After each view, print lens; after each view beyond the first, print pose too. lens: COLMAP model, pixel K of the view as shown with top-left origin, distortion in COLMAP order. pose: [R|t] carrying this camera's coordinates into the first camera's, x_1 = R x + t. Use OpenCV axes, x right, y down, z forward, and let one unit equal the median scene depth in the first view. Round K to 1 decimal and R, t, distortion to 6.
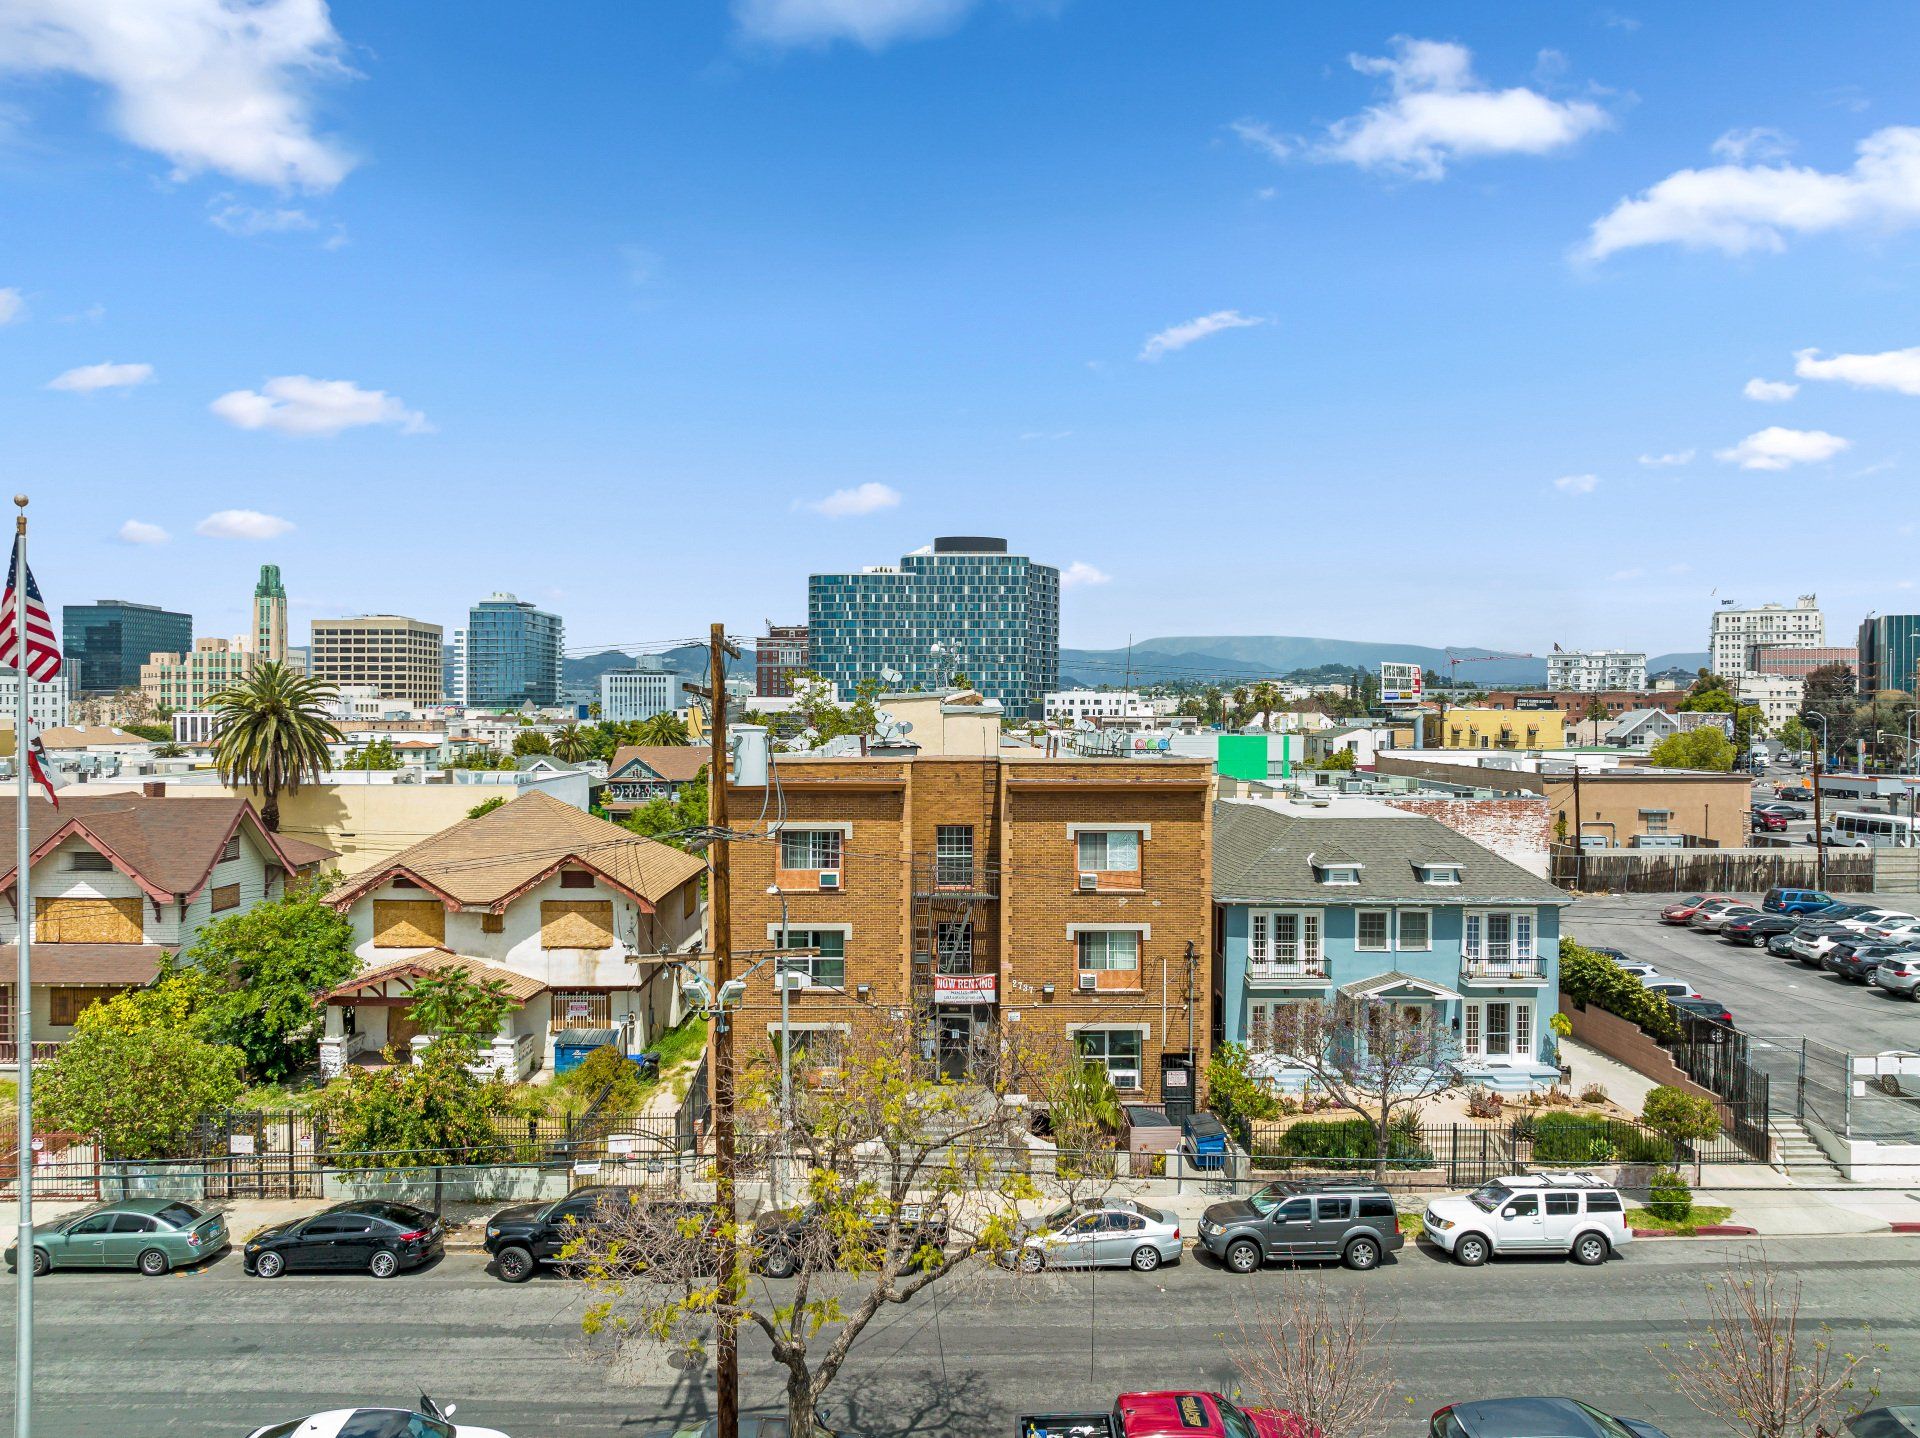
lens RADIAL K [[1344.3, 0, 960.0], [0, 1344.3, 719.0], [0, 0, 1]] dist [-0.008588, -0.060941]
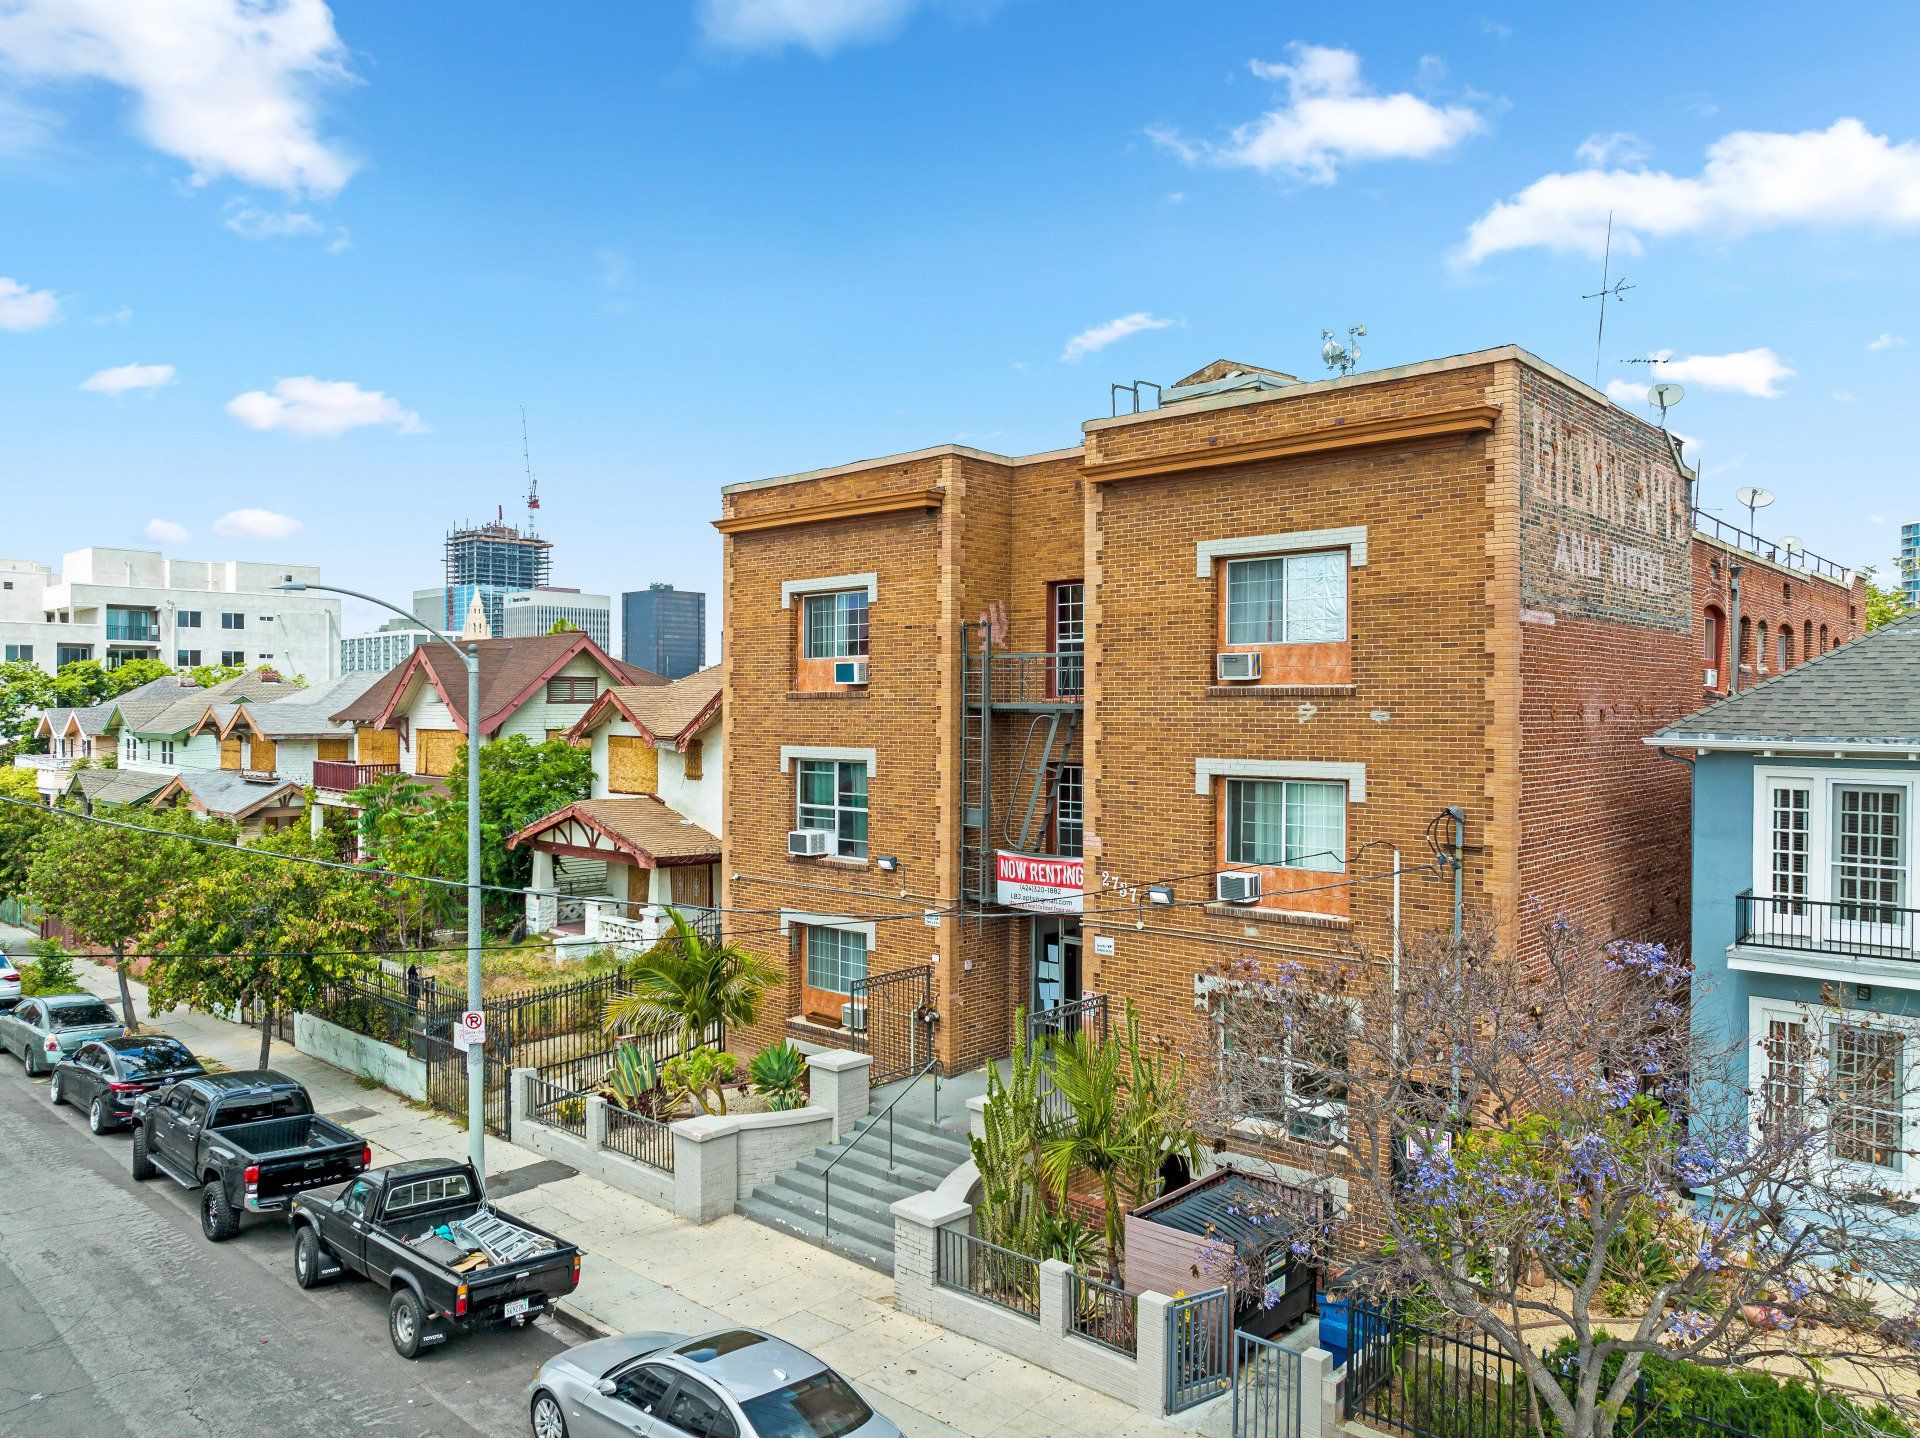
lens RADIAL K [[1344.3, 0, 960.0], [0, 1344.3, 719.0], [0, 0, 1]] dist [-0.008588, -0.060941]
pose [[0.721504, 0.002234, -0.692407, 0.341718], [-0.004372, 0.999990, -0.001329, 0.139325], [0.692397, 0.003986, 0.721506, 0.607609]]
